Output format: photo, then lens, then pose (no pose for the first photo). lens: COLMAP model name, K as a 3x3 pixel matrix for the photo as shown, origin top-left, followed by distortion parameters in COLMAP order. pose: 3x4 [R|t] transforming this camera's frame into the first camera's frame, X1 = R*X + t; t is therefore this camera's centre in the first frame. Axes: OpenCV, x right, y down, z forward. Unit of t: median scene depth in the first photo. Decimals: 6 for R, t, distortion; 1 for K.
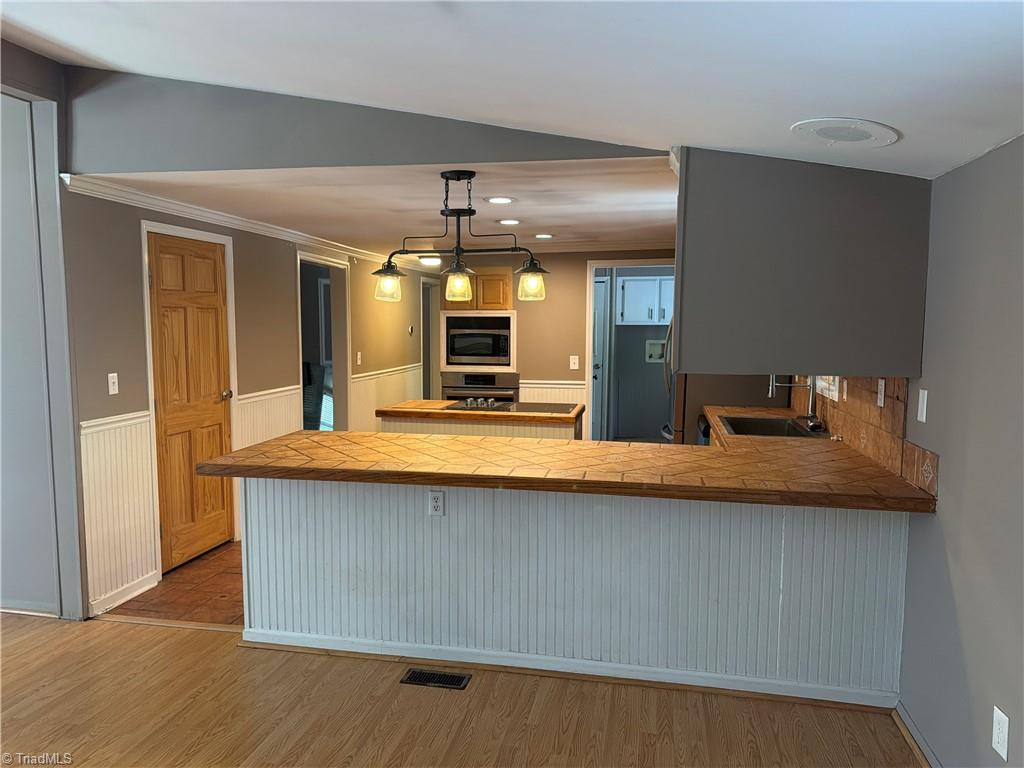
lens RADIAL K [[730.6, 0, 512.0], [0, 730.6, 384.0], [0, 0, 1]] dist [0.161762, -0.282042]
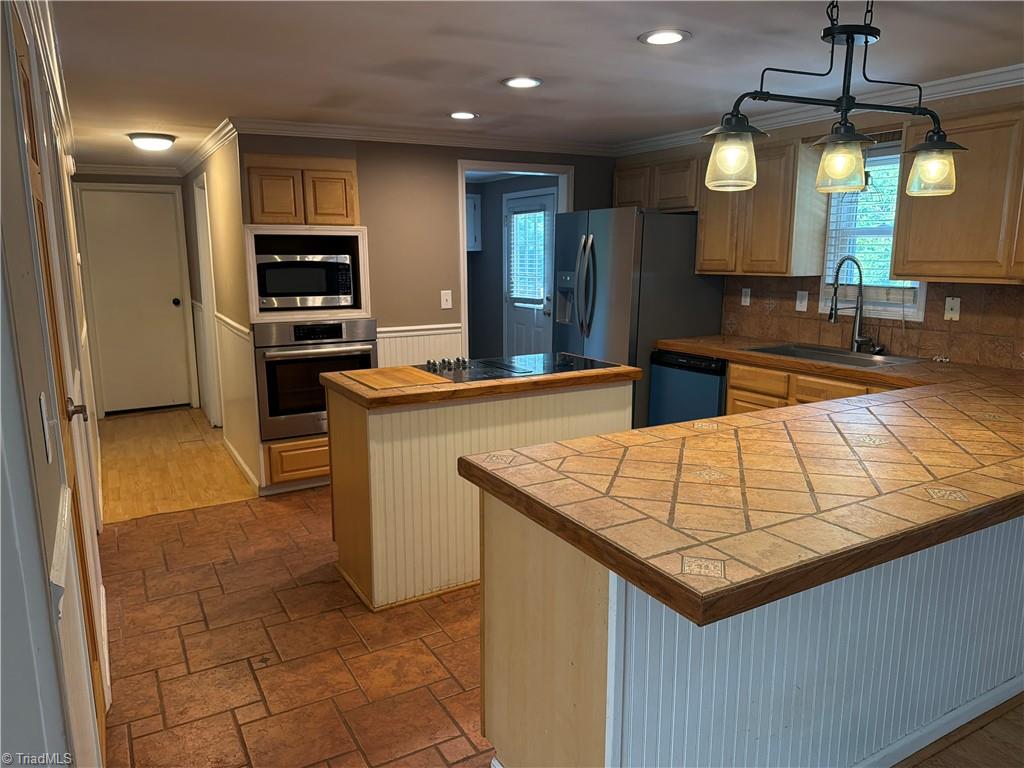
lens RADIAL K [[730.6, 0, 512.0], [0, 730.6, 384.0], [0, 0, 1]] dist [0.161762, -0.282042]
pose [[0.750905, -0.125906, 0.648297, -0.358166], [0.066455, 0.991081, 0.115505, -0.025051], [-0.657058, -0.043651, 0.752575, 0.380074]]
